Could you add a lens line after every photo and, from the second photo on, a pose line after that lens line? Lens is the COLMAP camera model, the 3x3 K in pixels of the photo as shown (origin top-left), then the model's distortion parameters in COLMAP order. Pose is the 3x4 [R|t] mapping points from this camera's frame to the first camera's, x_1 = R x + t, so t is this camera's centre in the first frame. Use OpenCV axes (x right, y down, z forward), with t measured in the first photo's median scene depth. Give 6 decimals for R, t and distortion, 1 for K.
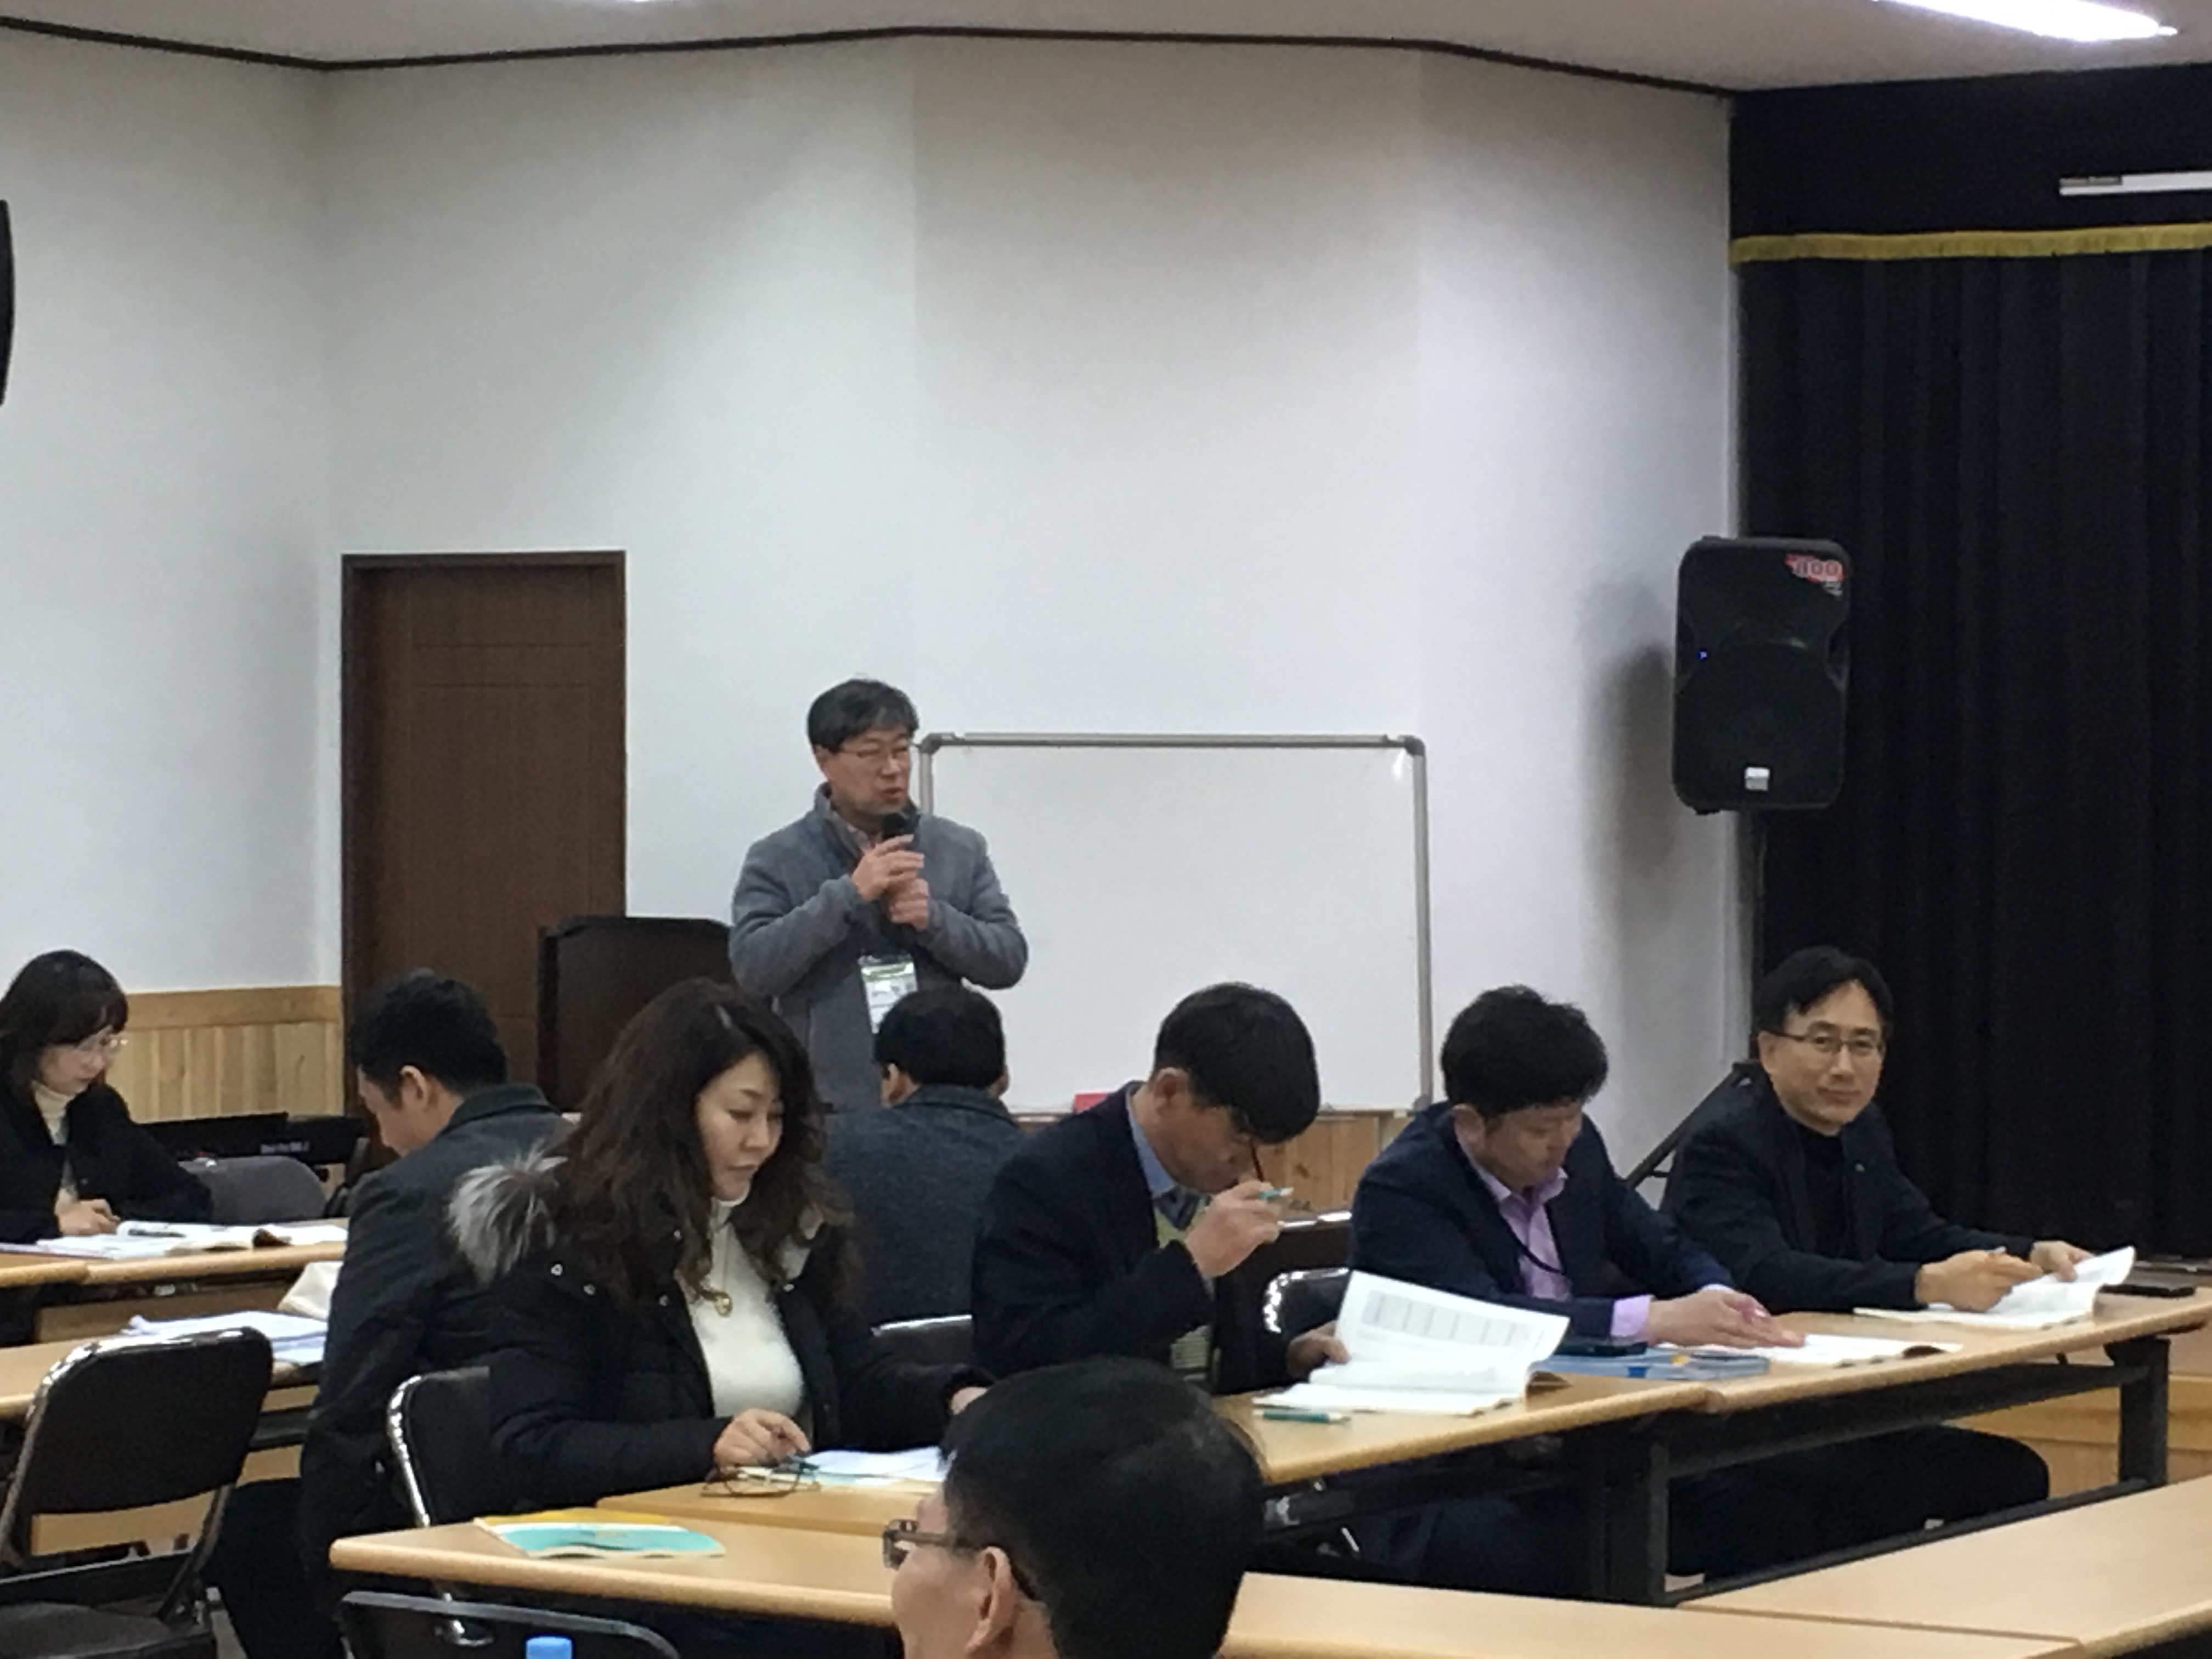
lens RADIAL K [[6312.3, 0, 1109.6], [0, 6312.3, 826.1], [0, 0, 1]] dist [-0.111342, 0.000000]
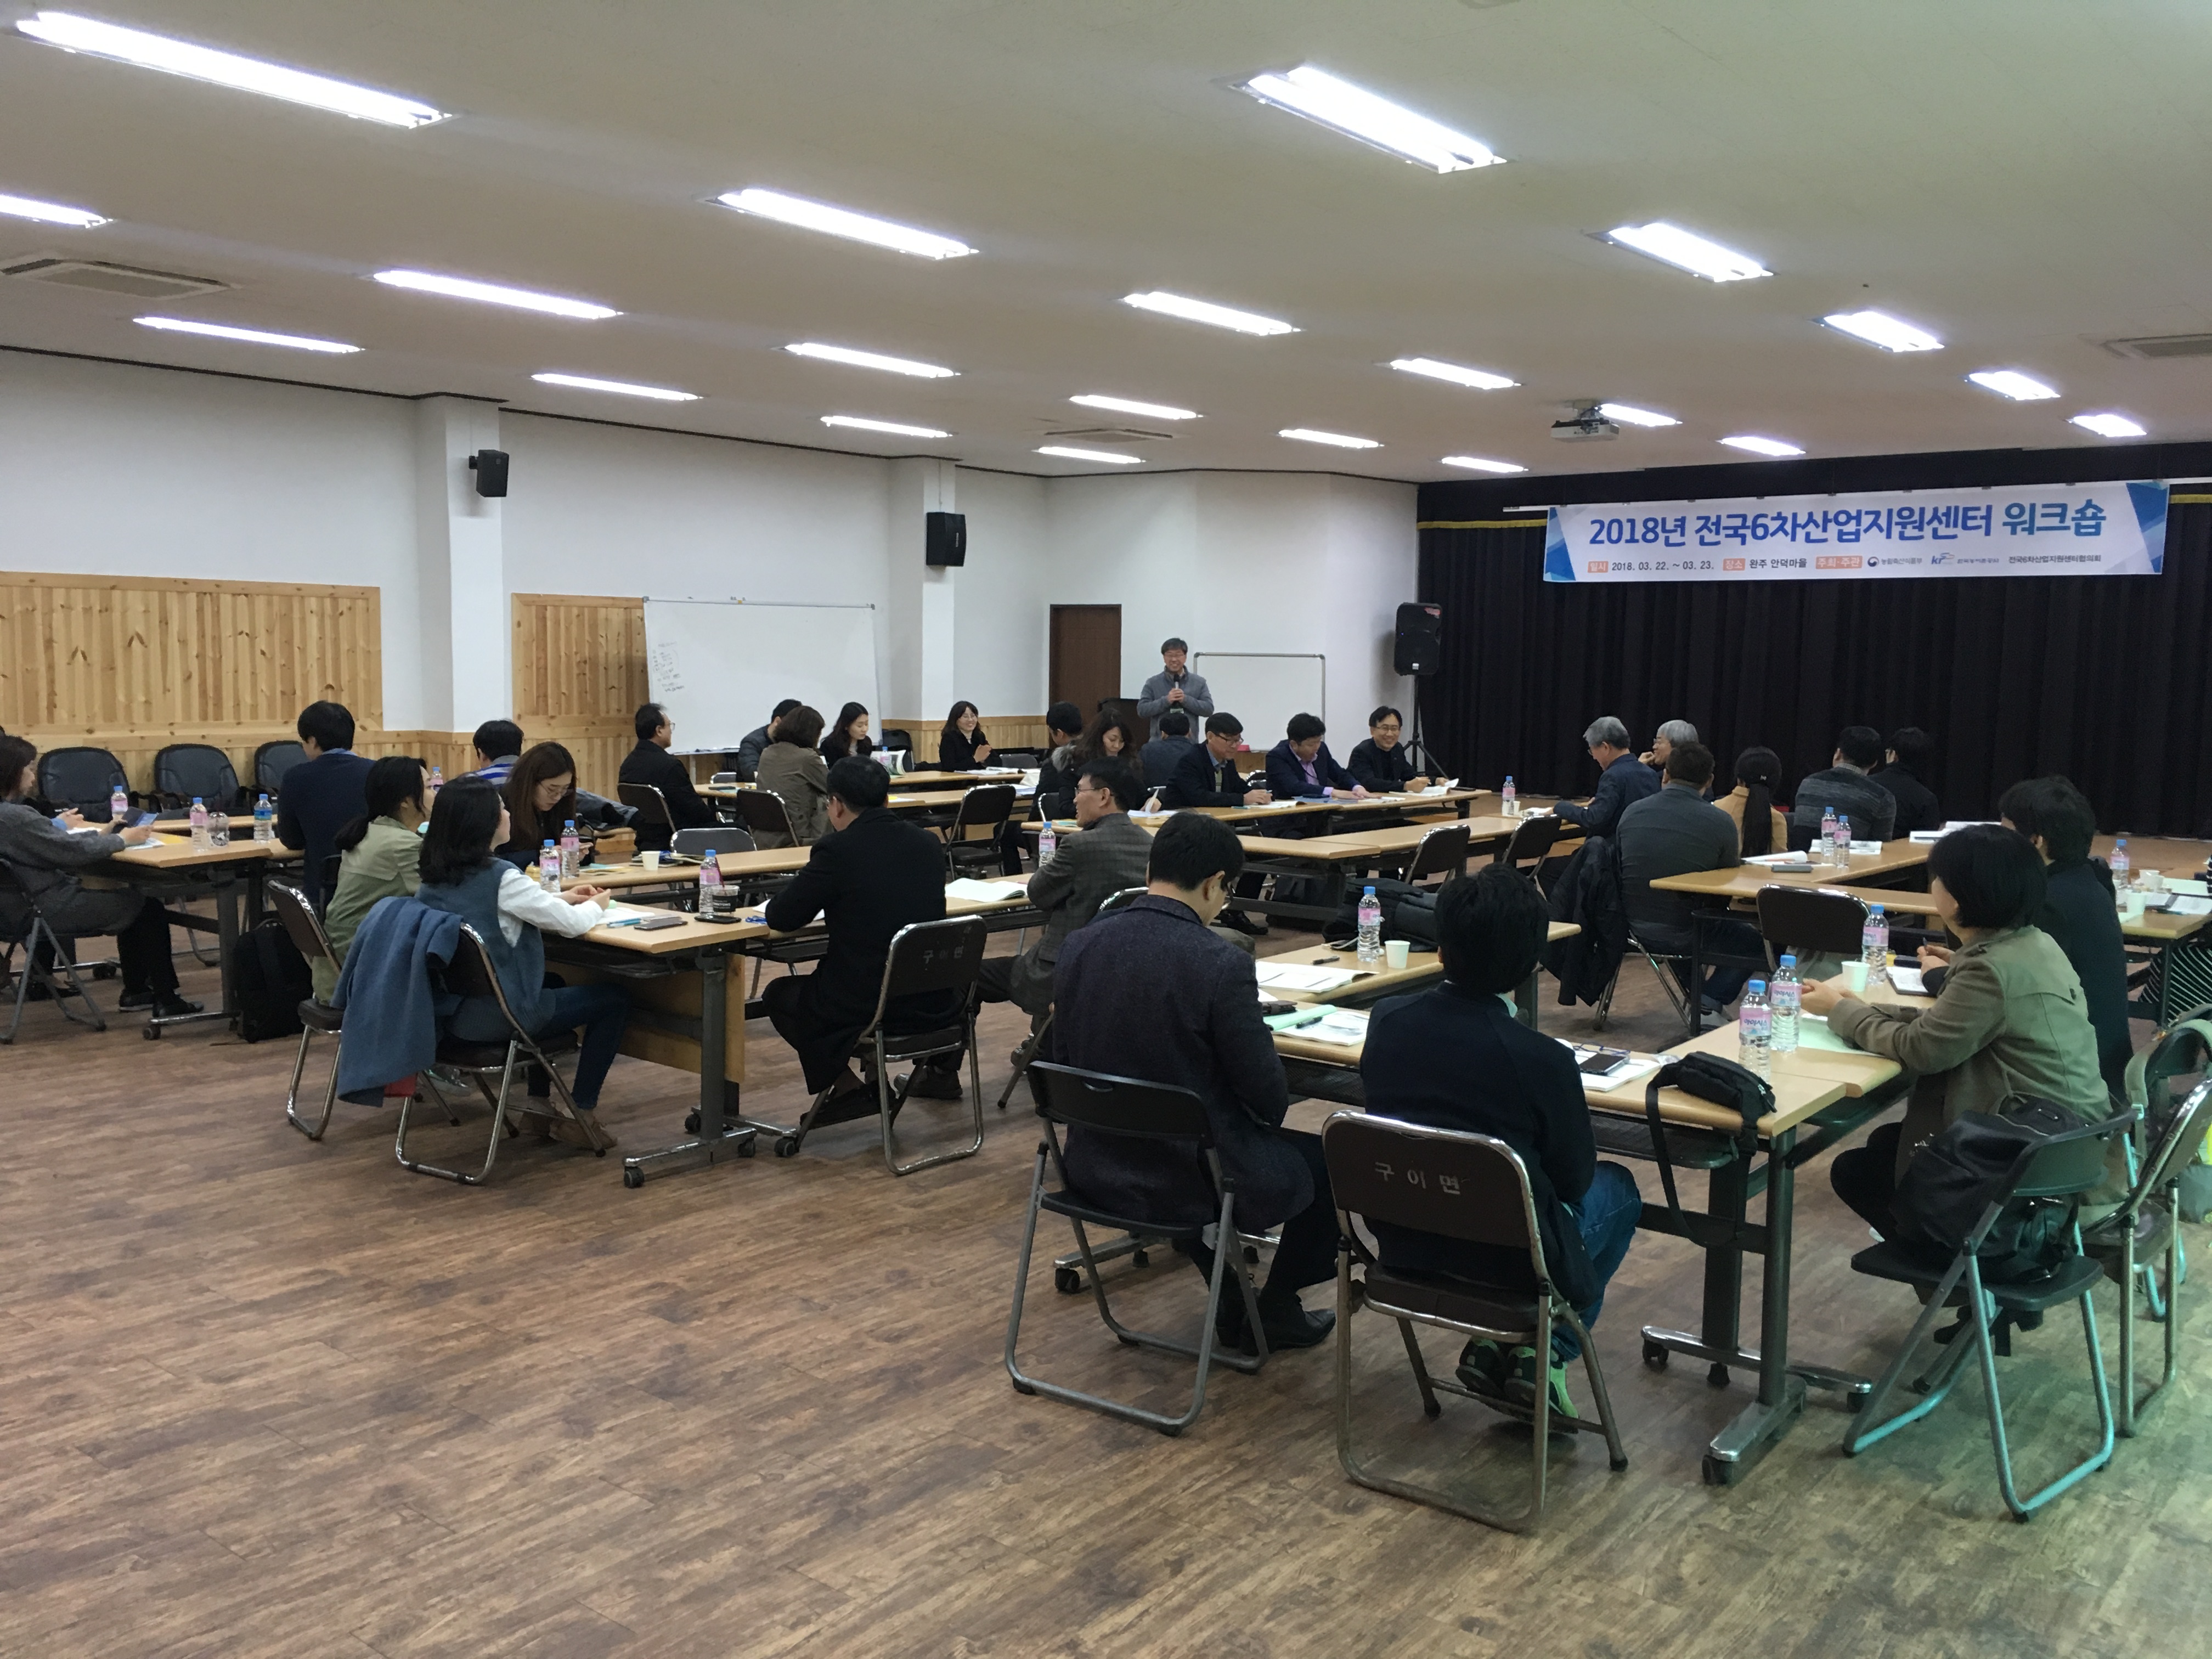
lens RADIAL K [[1891.8, 0, 1091.8], [0, 1891.8, 826.5], [0, 0, 1]] dist [0.016147, -0.032931]
pose [[0.993670, 0.021190, -0.110319, 0.036695], [-0.012587, 0.996866, 0.078107, 0.002154], [0.111629, -0.076224, 0.990822, -0.168475]]
